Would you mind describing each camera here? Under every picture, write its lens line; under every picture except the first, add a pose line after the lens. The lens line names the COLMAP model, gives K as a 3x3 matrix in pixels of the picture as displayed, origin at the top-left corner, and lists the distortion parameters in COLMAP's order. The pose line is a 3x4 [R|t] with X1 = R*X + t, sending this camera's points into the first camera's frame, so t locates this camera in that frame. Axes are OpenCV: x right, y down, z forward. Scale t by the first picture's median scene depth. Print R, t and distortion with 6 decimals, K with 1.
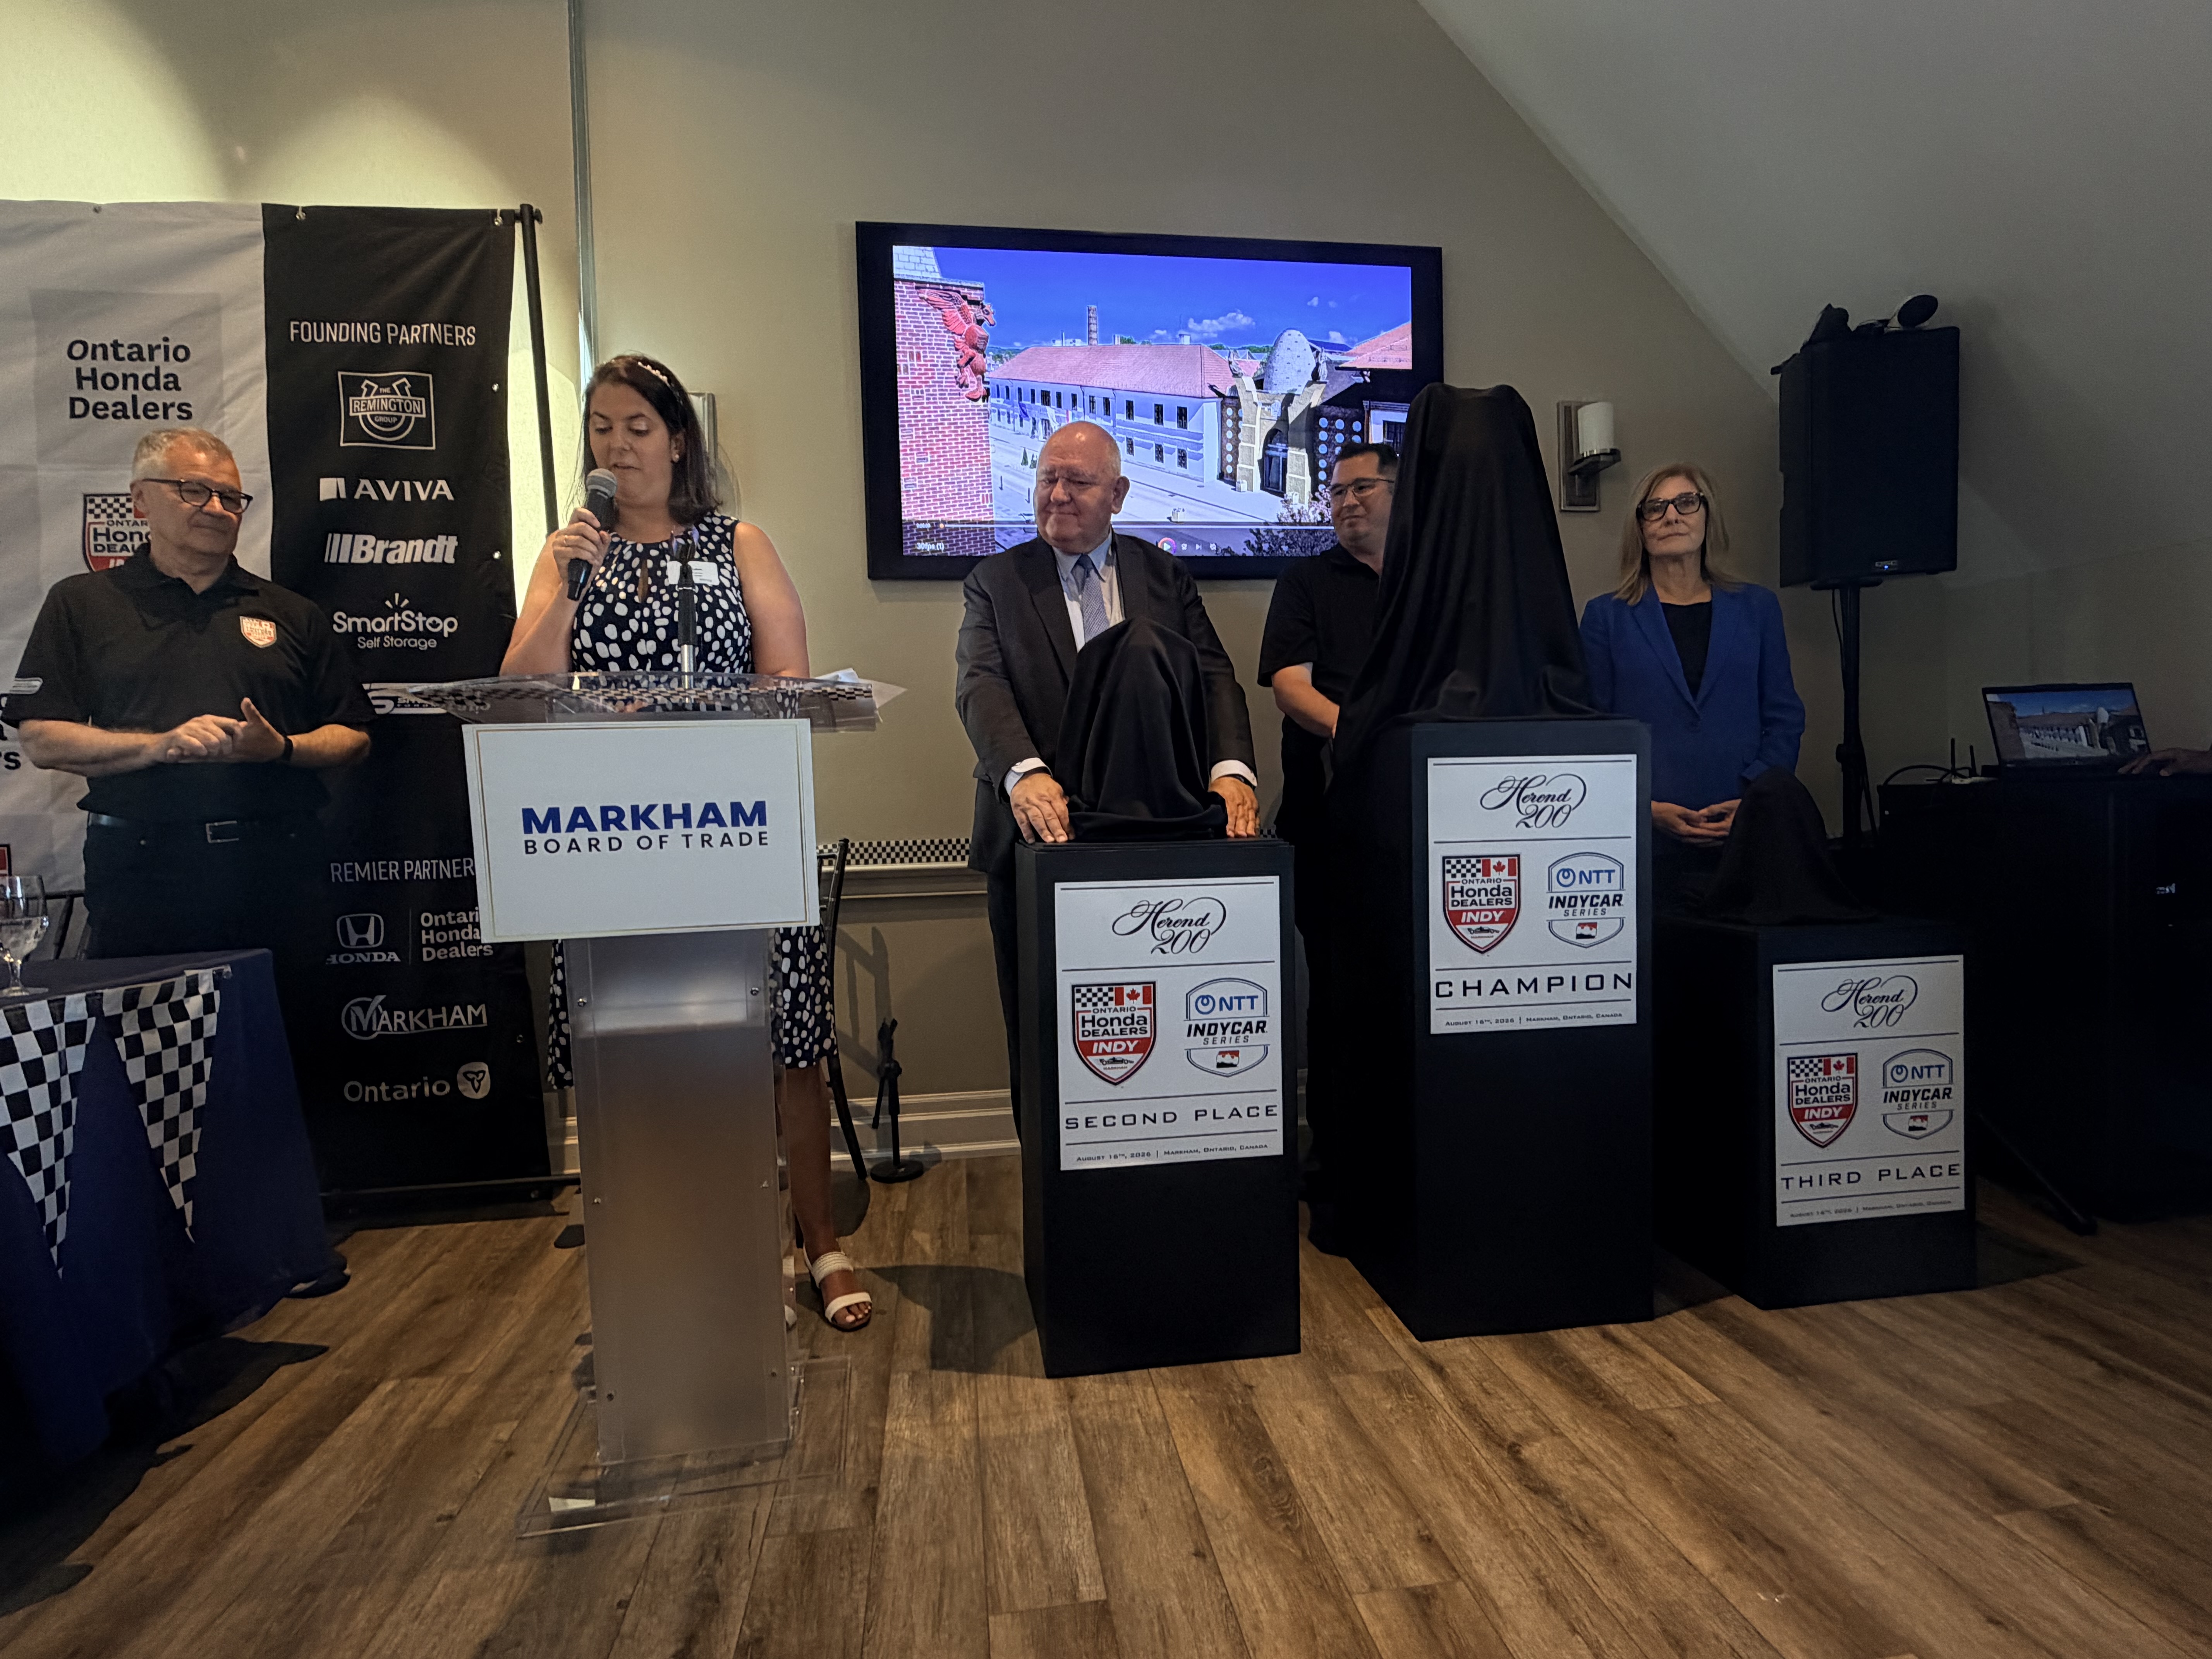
lens RADIAL K [[1092.3, 0, 1099.9], [0, 1092.3, 835.4], [0, 0, 1]] dist [-0.004939, -0.001231]
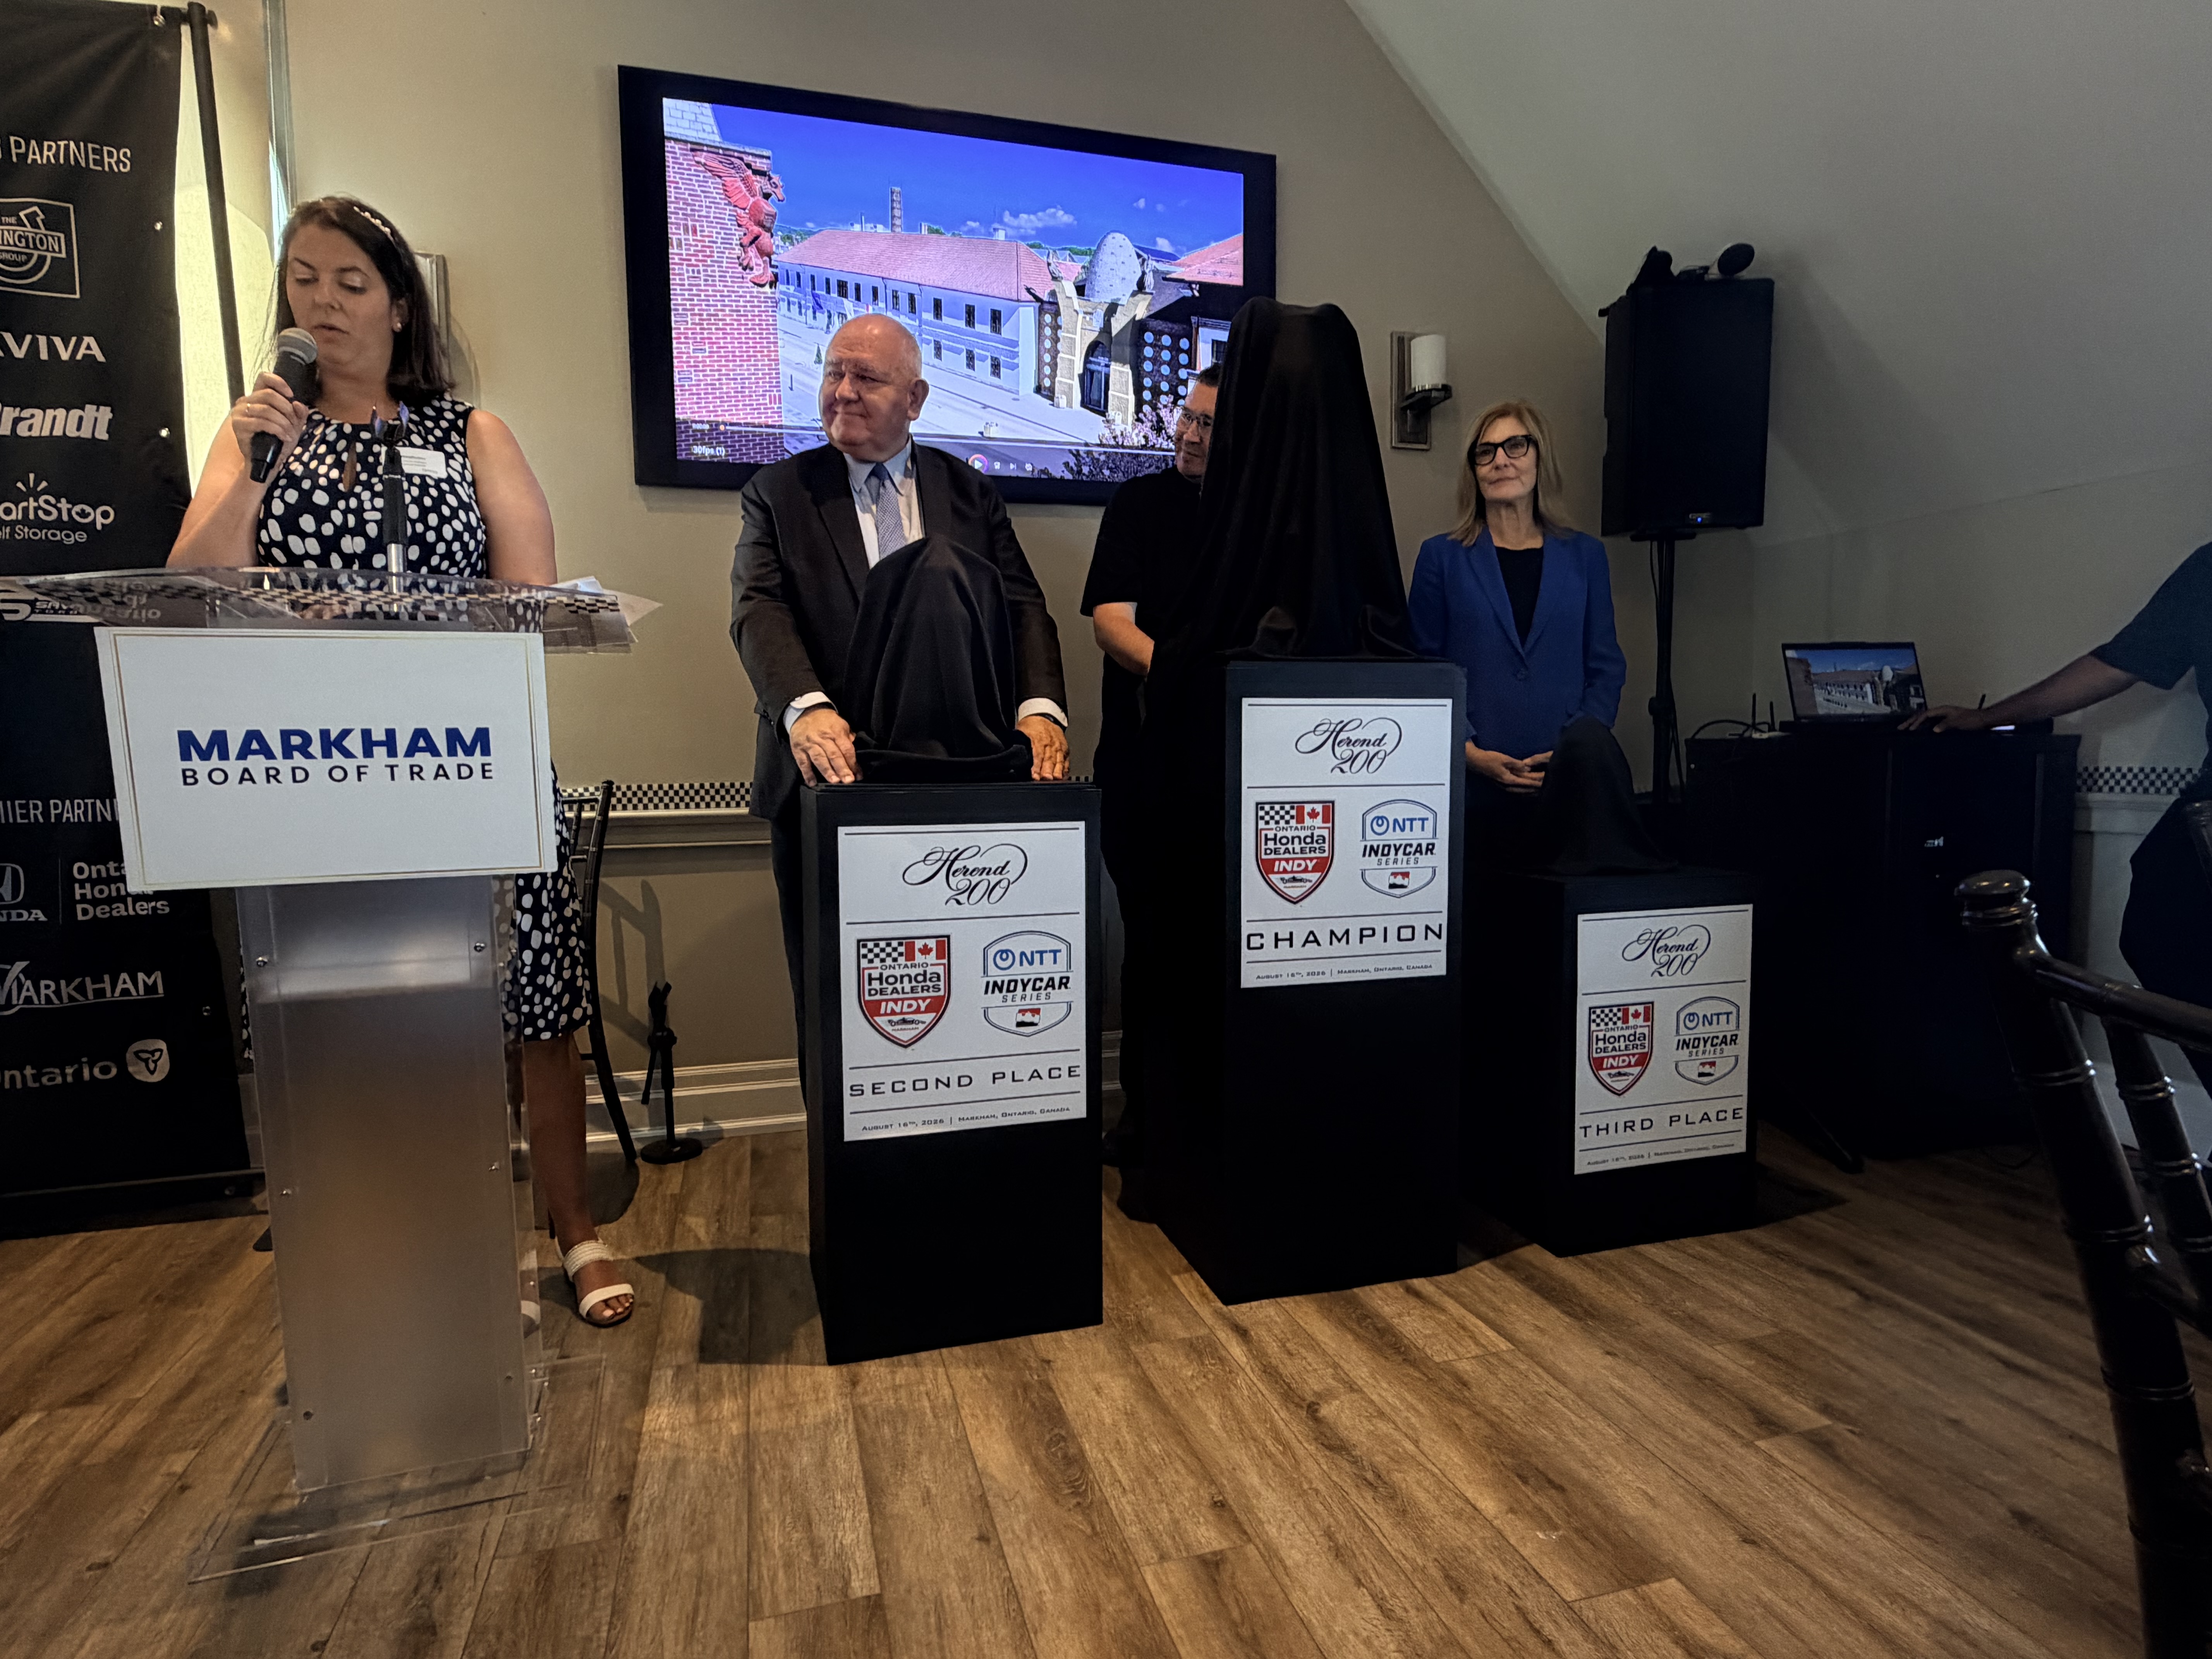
lens RADIAL K [[1171.9, 0, 1091.0], [0, 1171.9, 837.2], [0, 0, 1]] dist [-0.005383, -0.001337]
pose [[0.989683, 0.004696, 0.143200, 0.024797], [-0.010558, 0.999136, 0.040206, 0.009863], [-0.142888, -0.041303, 0.988877, 0.010143]]
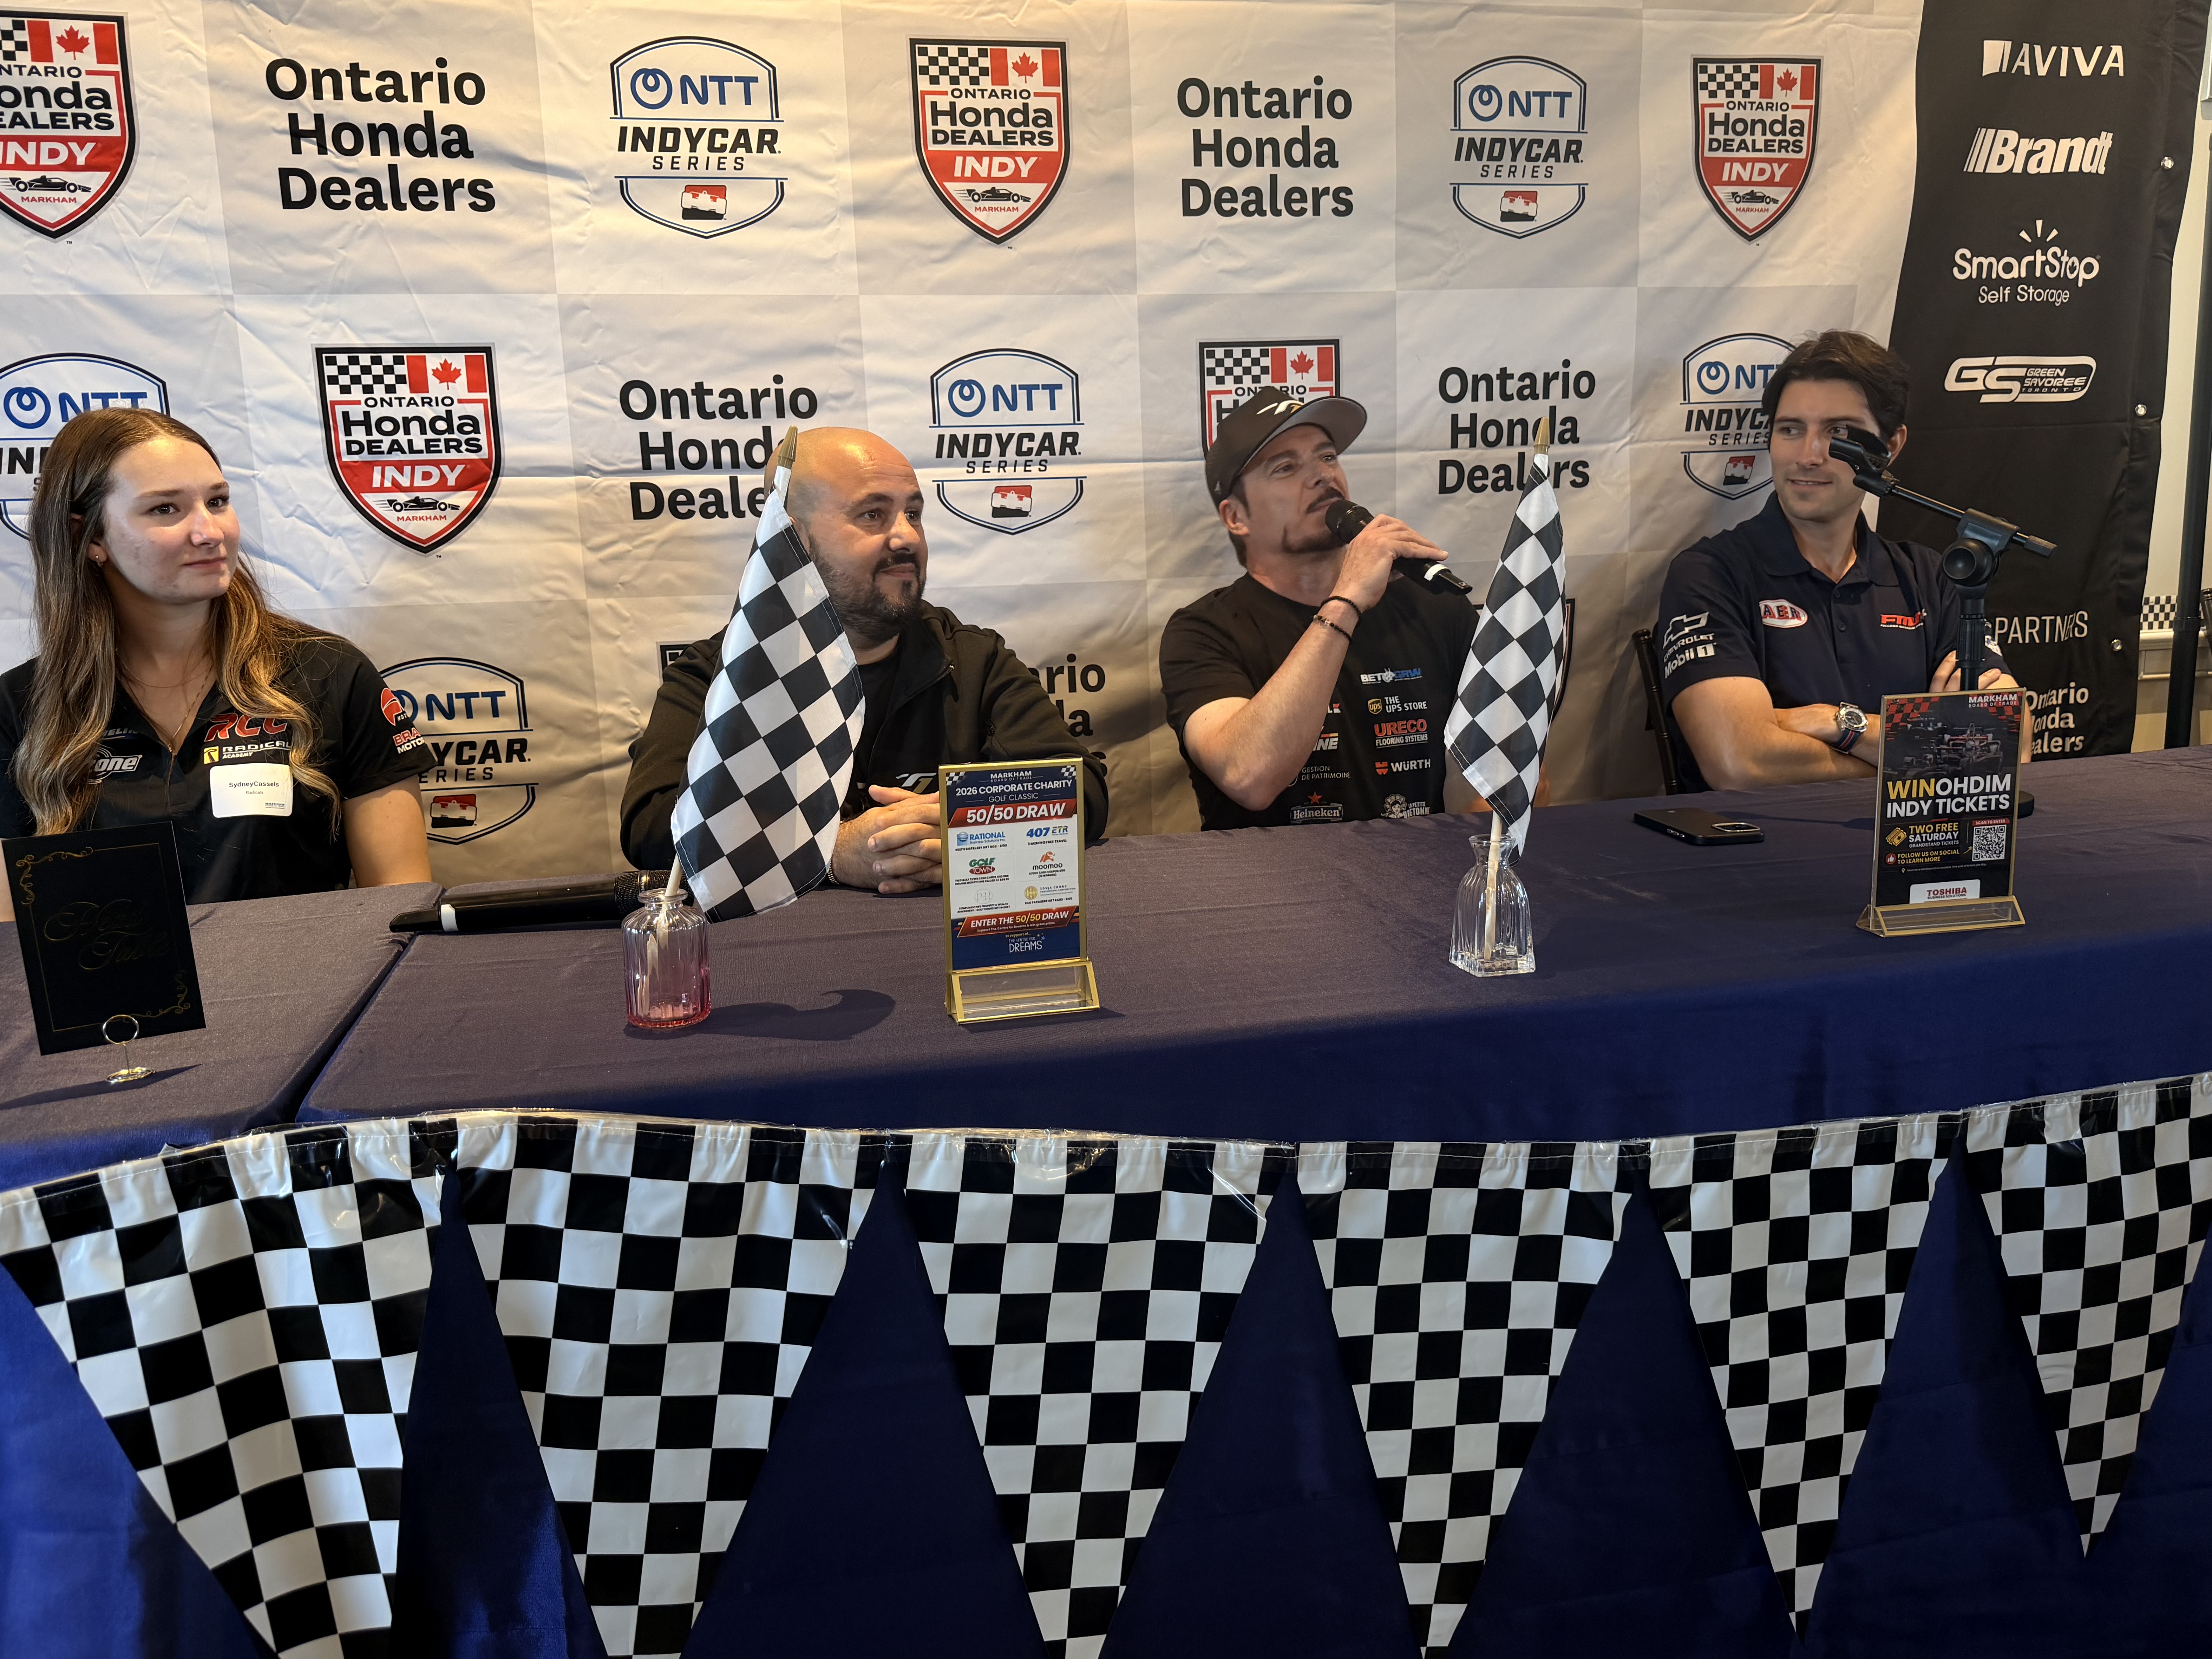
lens RADIAL K [[1656.8, 0, 1117.8], [0, 1656.8, 825.0], [0, 0, 1]] dist [0.035488, -0.048698]
pose [[0.996307, -0.021941, 0.083011, -1.658933], [0.010138, 0.990097, 0.140016, -0.000497], [-0.085261, -0.138658, 0.986663, -0.033356]]
